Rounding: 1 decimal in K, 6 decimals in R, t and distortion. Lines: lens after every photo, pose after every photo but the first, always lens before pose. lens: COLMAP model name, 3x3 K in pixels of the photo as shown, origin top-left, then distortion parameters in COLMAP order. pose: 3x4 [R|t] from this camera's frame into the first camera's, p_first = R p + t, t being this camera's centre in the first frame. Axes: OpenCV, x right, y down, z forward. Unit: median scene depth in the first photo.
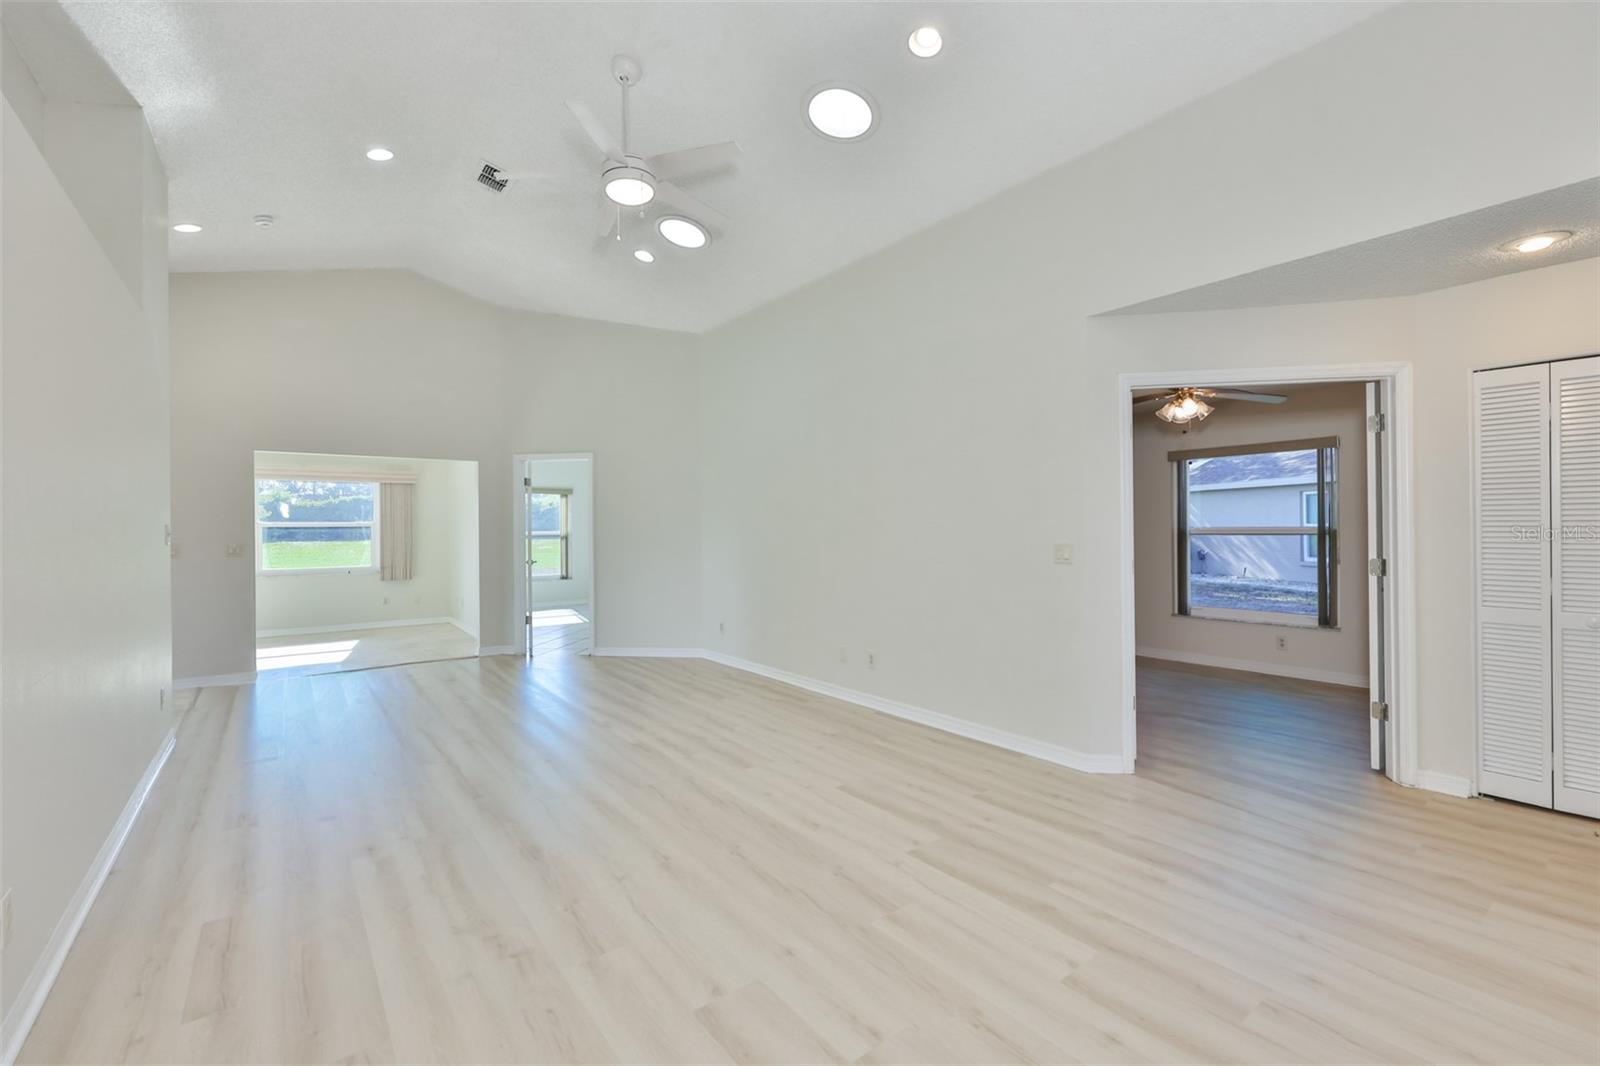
lens RADIAL K [[698.7, 0, 827.3], [0, 698.7, 521.6], [0, 0, 1]] dist [-0.000009, -0.000524]
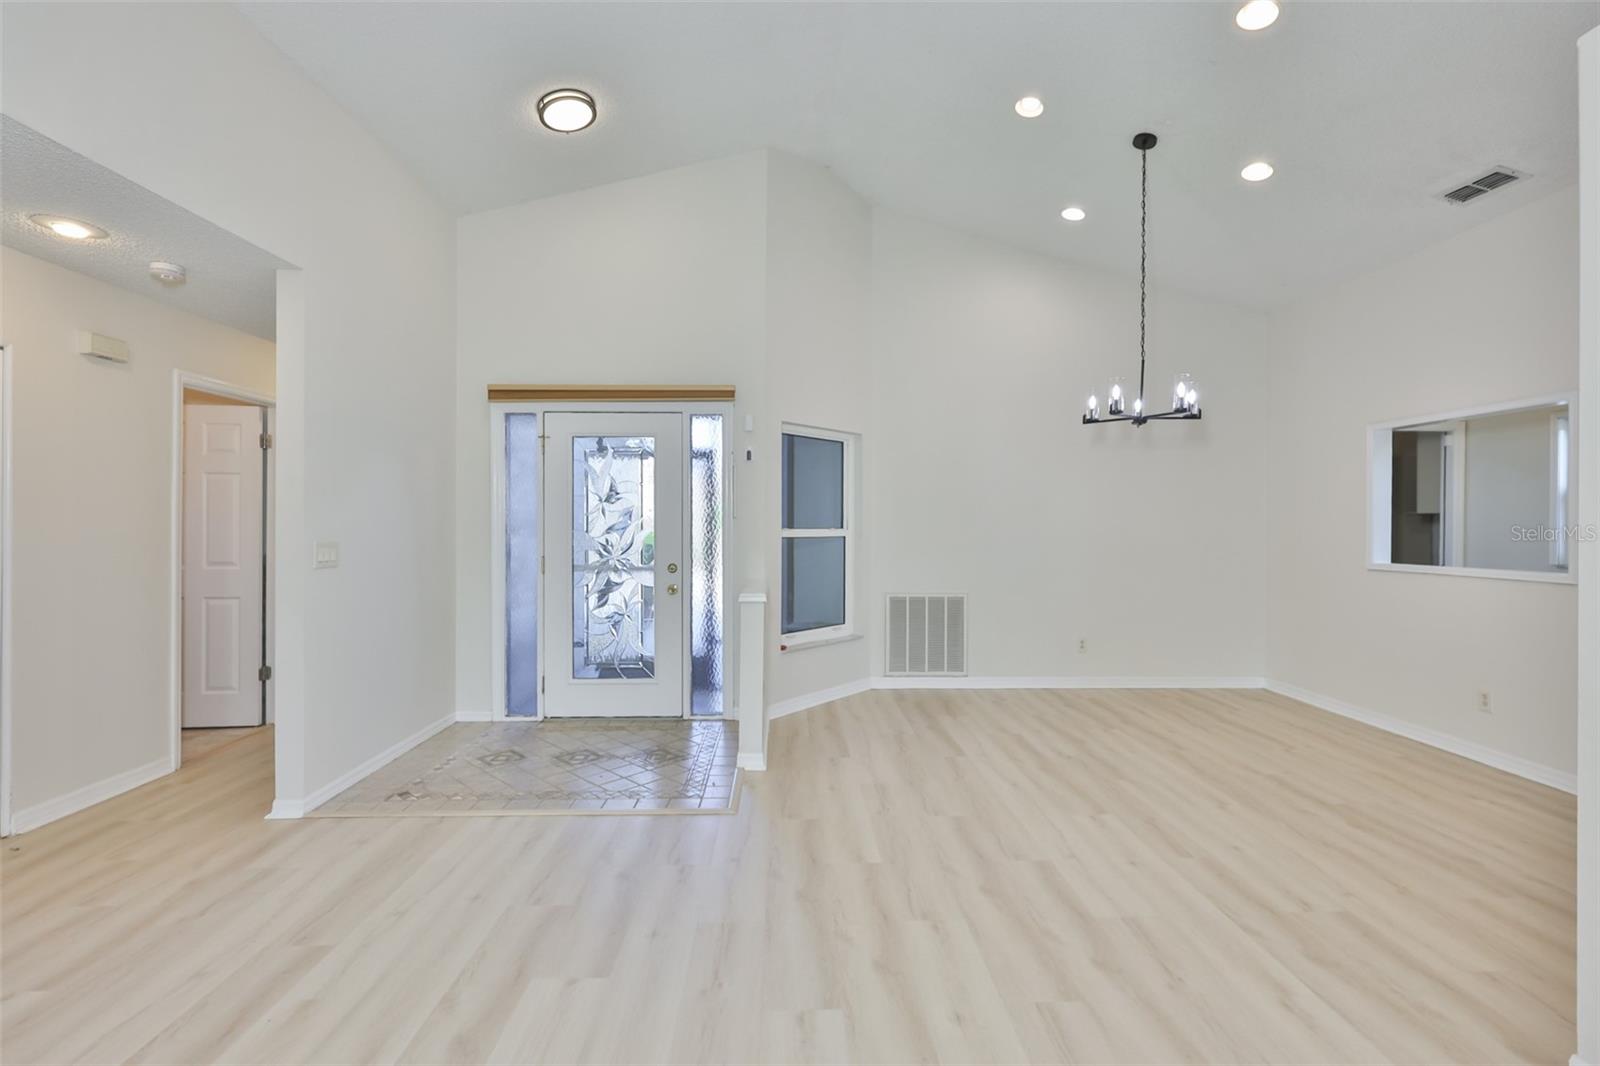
lens RADIAL K [[698.7, 0, 807.5], [0, 698.7, 525.7], [0, 0, 1]] dist [-0.000009, -0.000524]
pose [[-0.800990, 0.003493, 0.598667, -0.316638], [-0.000216, 0.999981, -0.006123, 0.011237], [-0.598677, -0.005034, -0.800975, 1.041269]]
